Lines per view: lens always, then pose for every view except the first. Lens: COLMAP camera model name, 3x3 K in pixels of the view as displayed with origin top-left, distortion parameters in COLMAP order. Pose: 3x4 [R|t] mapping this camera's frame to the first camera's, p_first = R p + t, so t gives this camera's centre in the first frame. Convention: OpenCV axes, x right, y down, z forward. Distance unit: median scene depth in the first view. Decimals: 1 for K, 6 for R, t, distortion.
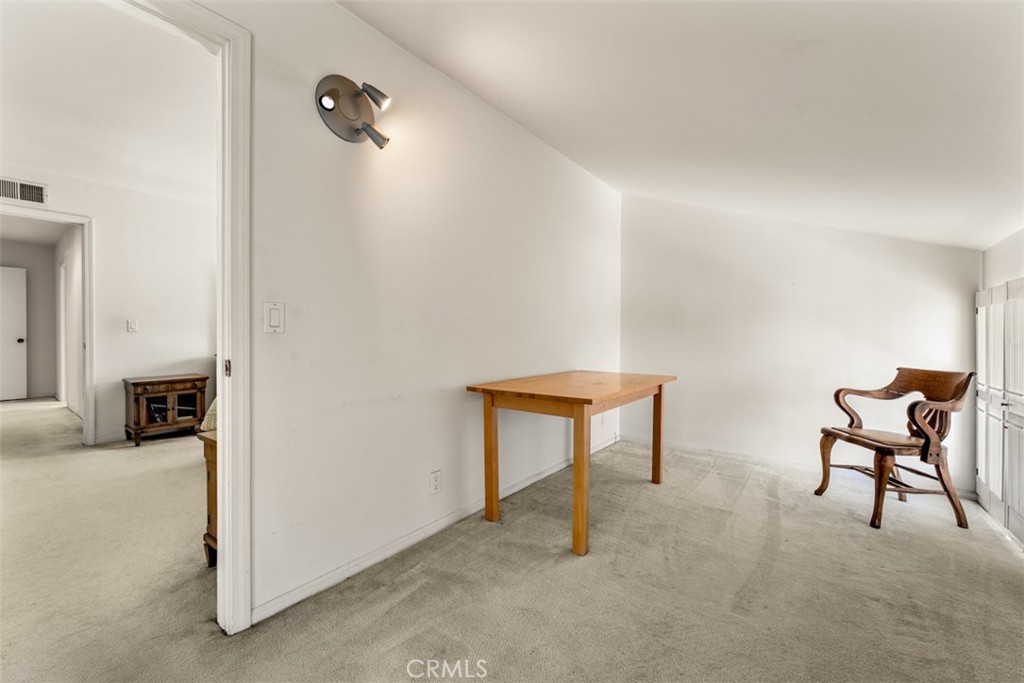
lens RADIAL K [[422.1, 0, 512.0], [0, 422.1, 341.5], [0, 0, 1]] dist [0.000333, 0.000107]
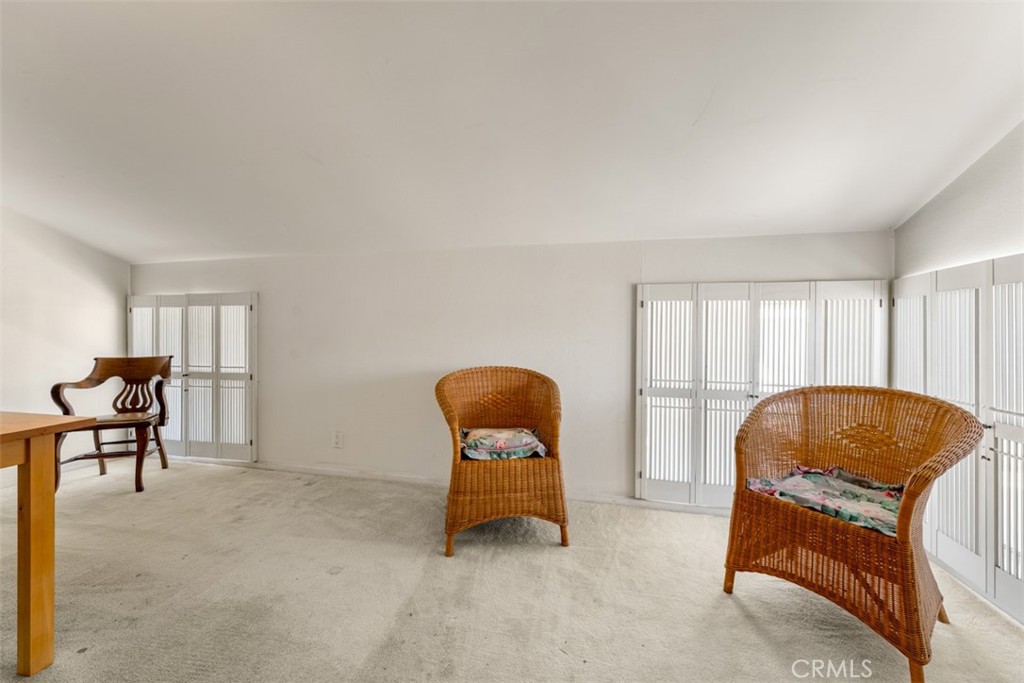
lens RADIAL K [[407.0, 0, 506.9], [0, 407.0, 328.7], [0, 0, 1]] dist [0.001212, -0.000043]
pose [[-0.401606, -0.008803, 0.915770, -0.525060], [0.010889, 0.999837, 0.014386, -0.019822], [-0.915748, 0.015750, -0.401444, 0.438506]]
